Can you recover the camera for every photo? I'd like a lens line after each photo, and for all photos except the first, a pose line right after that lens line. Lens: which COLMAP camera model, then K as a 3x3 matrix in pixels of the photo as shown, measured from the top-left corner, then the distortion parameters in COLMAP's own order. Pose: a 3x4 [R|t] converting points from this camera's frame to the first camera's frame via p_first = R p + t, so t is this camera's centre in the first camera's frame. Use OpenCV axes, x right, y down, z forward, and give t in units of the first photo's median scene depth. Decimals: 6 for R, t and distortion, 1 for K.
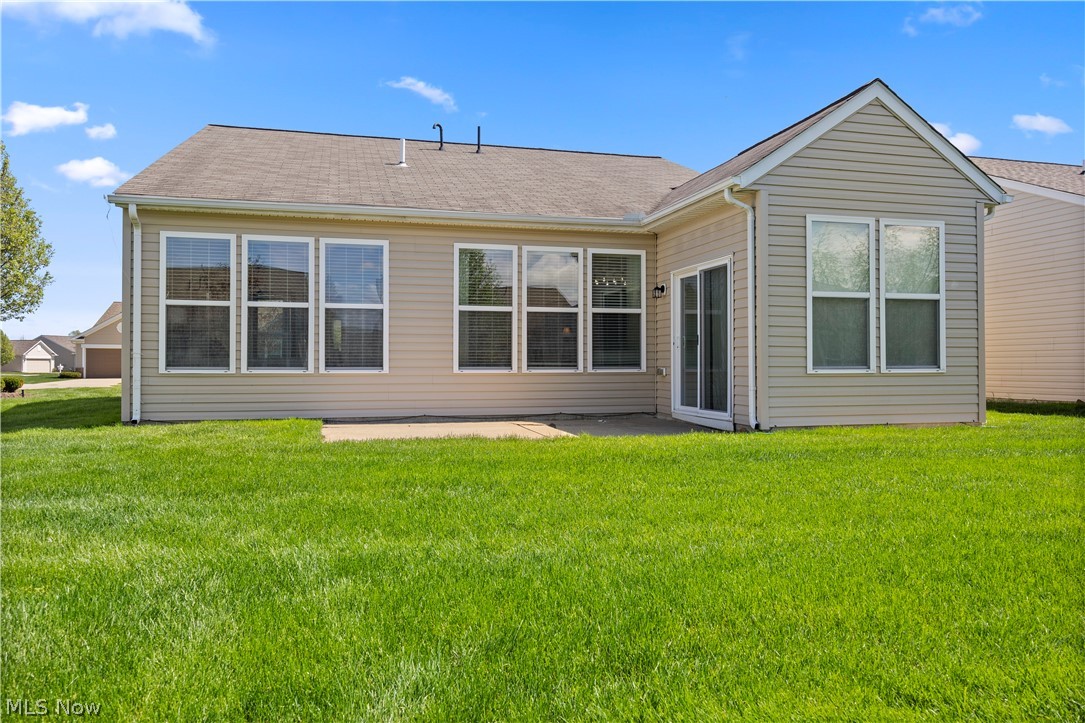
lens RADIAL K [[776.9, 0, 543.6], [0, 776.9, 360.7], [0, 0, 1]] dist [-0.000644, 0.001907]
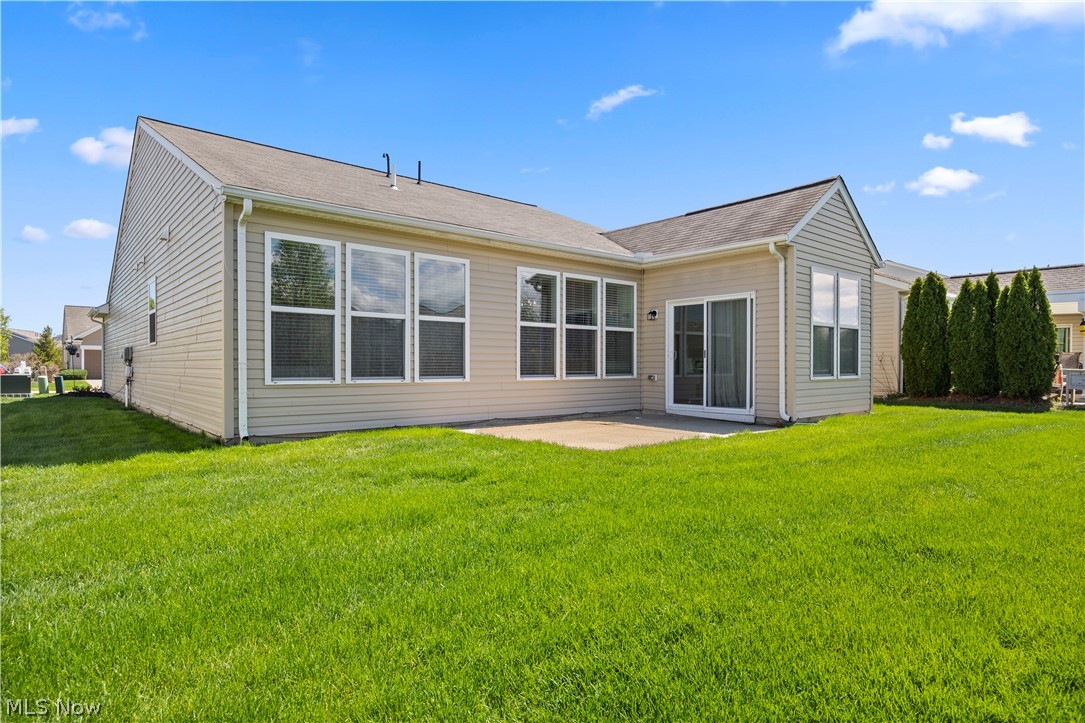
lens RADIAL K [[596.5, 0, 546.8], [0, 596.5, 371.9], [0, 0, 1]] dist [-0.008952, -0.001110]
pose [[0.903706, -0.002395, 0.428147, -0.470847], [-0.005437, 0.999840, 0.017069, -0.012508], [-0.428119, -0.017754, 0.903548, 0.200751]]
